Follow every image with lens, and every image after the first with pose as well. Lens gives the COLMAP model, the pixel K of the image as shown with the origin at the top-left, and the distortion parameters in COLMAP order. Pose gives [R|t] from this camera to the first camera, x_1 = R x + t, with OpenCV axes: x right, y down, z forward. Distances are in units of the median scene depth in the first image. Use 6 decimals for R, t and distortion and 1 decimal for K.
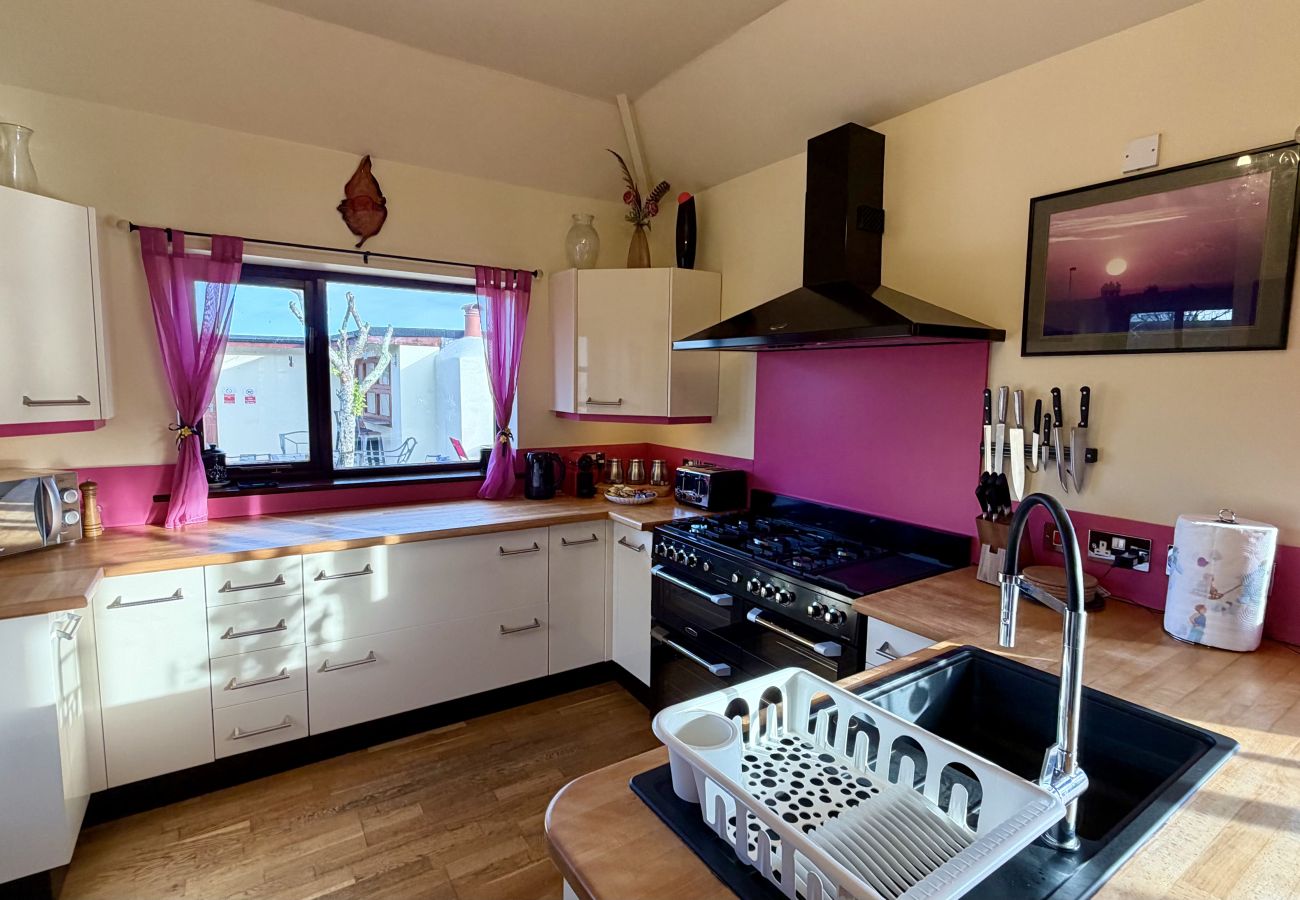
lens RADIAL K [[636.5, 0, 644.5], [0, 636.5, 451.9], [0, 0, 1]] dist [-0.000755, -0.000305]
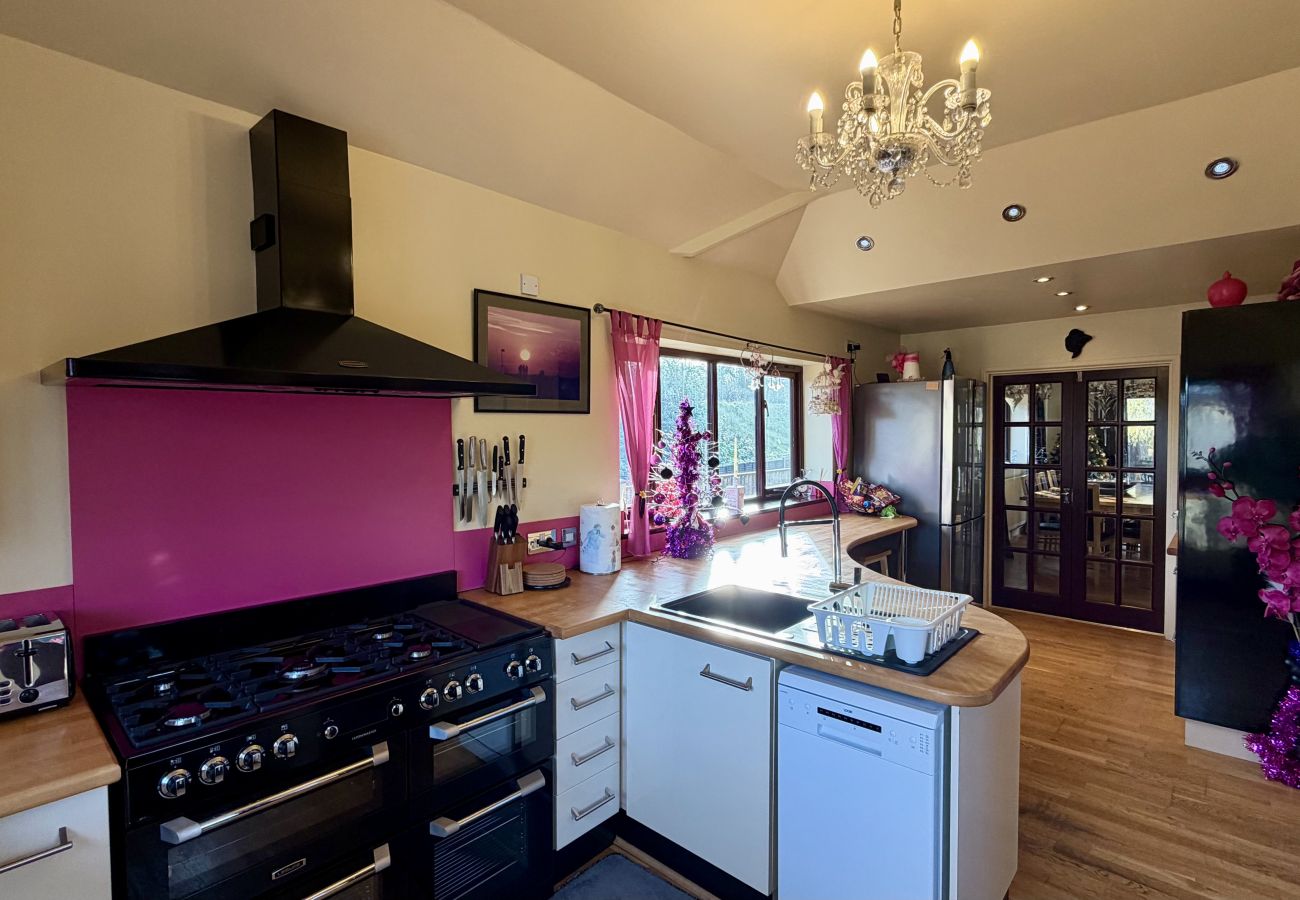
lens RADIAL K [[636.5, 0, 644.5], [0, 636.5, 451.9], [0, 0, 1]] dist [-0.000755, -0.000305]
pose [[-0.234229, -0.049428, 0.970924, -0.730521], [0.107944, 0.991209, 0.076502, -0.138931], [-0.966170, 0.122725, -0.226835, 1.020411]]
